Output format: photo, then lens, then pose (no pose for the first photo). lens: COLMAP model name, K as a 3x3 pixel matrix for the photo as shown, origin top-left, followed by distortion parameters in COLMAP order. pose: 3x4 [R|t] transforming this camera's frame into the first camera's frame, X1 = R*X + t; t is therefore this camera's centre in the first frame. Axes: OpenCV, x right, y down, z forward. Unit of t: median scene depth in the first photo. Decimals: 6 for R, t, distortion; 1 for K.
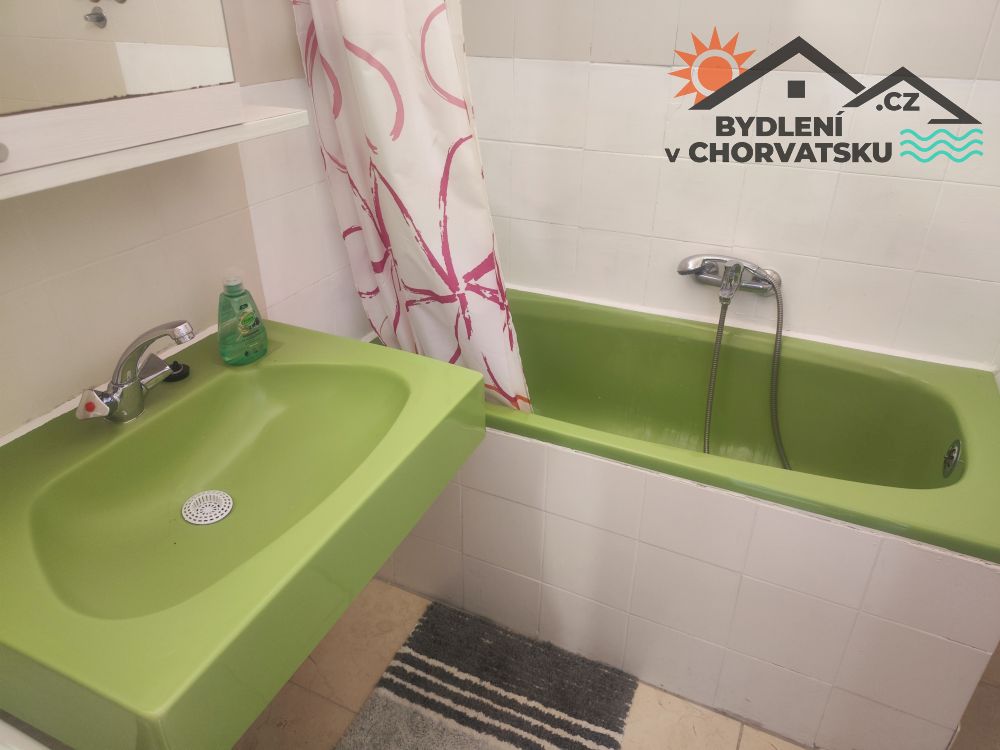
lens RADIAL K [[726.3, 0, 500.0], [0, 726.3, 375.0], [0, 0, 1]] dist [0.031694, -0.003157]
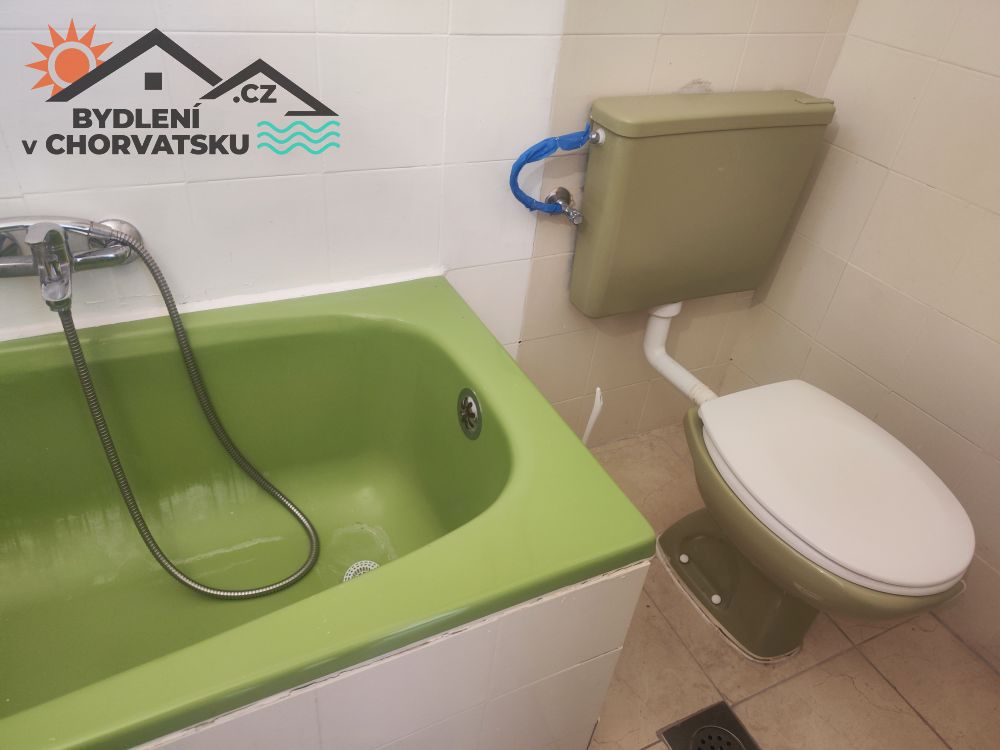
lens RADIAL K [[726.3, 0, 500.0], [0, 726.3, 375.0], [0, 0, 1]] dist [0.031694, -0.003157]
pose [[0.628898, -0.421170, 0.653531, 0.127571], [0.298515, 0.906945, 0.297221, -0.111981], [-0.717897, 0.008167, 0.696101, 0.364749]]
